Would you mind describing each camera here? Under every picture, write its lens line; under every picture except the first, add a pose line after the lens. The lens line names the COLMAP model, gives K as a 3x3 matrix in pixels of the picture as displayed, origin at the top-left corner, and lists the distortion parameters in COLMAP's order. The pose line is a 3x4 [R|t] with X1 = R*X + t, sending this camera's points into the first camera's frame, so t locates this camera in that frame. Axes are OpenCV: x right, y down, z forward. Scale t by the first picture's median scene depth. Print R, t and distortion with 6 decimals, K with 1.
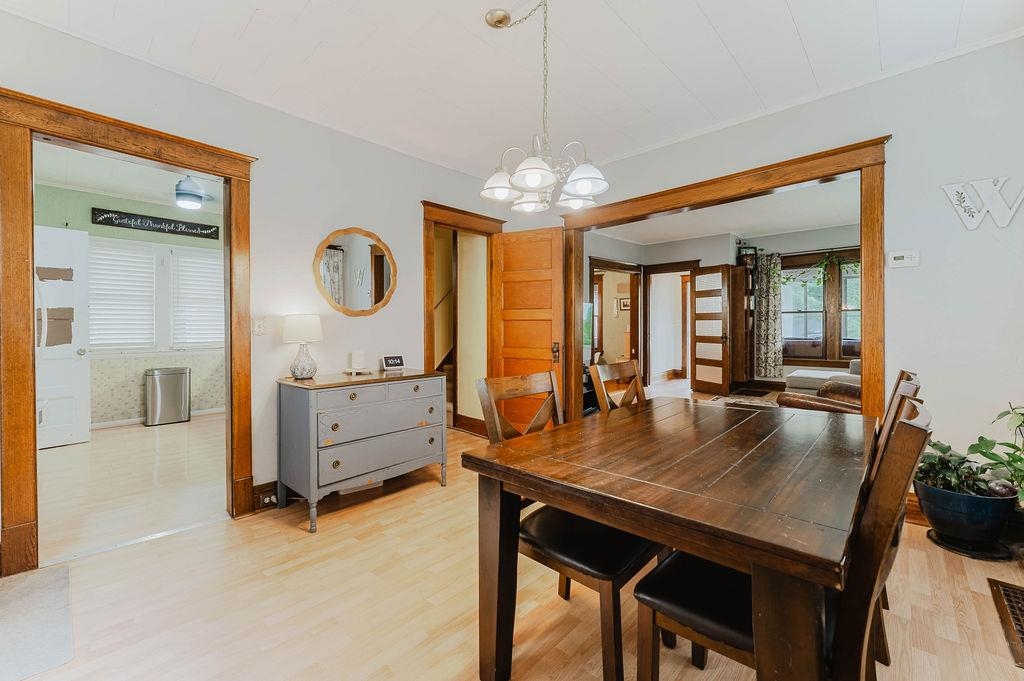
lens RADIAL K [[423.2, 0, 510.8], [0, 423.2, 327.8], [0, 0, 1]] dist [0.002294, 0.000159]
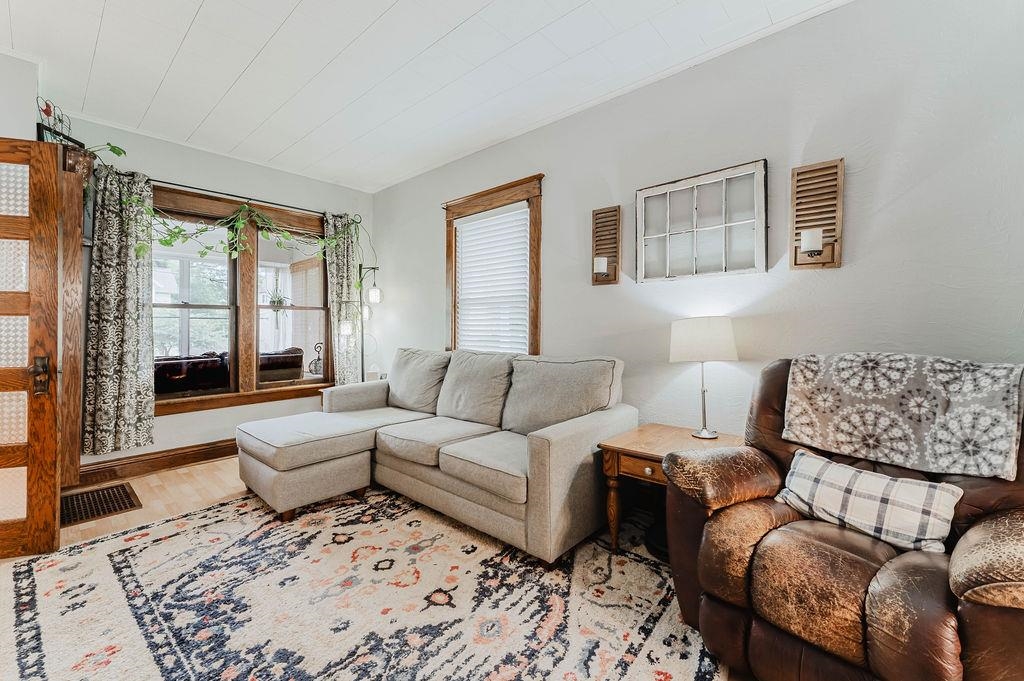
lens RADIAL K [[416.3, 0, 511.0], [0, 416.3, 323.4], [0, 0, 1]] dist [0.000898, -0.000457]
pose [[-0.024822, 0.014009, 0.999594, 0.166246], [0.011559, 0.999839, -0.013725, -0.004174], [-0.999625, 0.011213, -0.024980, 0.607527]]
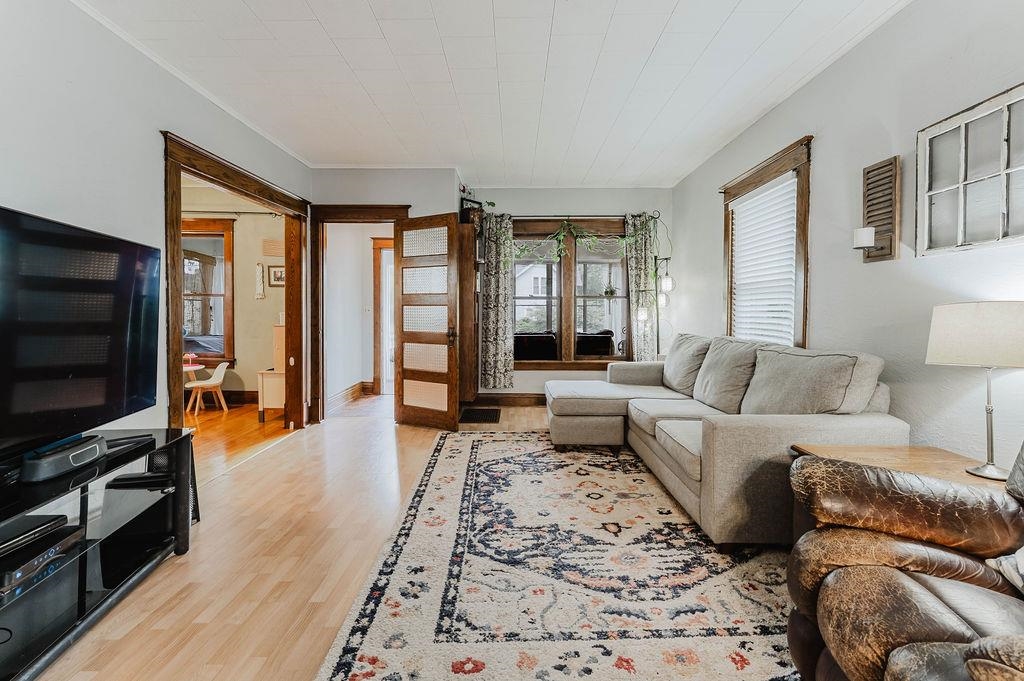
lens RADIAL K [[427.2, 0, 511.9], [0, 427.2, 319.3], [0, 0, 1]] dist [-0.000046, -0.000185]
pose [[0.738225, -0.000677, 0.674554, 0.144564], [-0.004335, 0.999974, 0.005748, -0.002943], [-0.674541, -0.007167, 0.738203, 0.456951]]
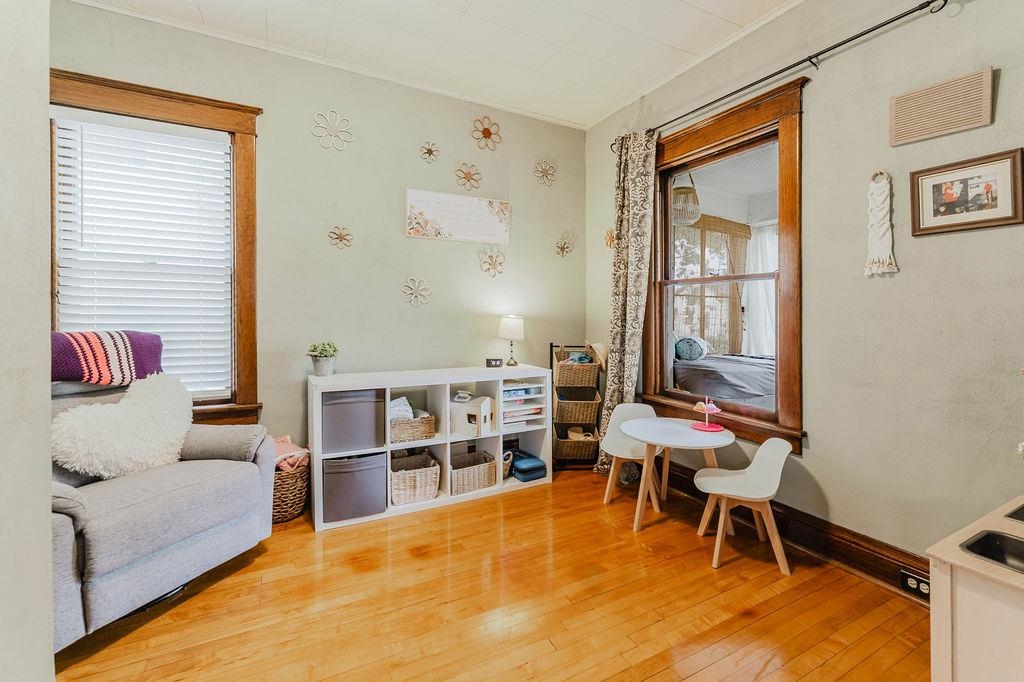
lens RADIAL K [[466.2, 0, 507.5], [0, 466.2, 320.0], [0, 0, 1]] dist [-0.002354, -0.000248]
pose [[0.943618, 0.007419, -0.330952, 0.202646], [-0.005574, 0.999963, 0.006523, -0.006050], [0.330988, -0.004311, 0.943625, 0.959843]]
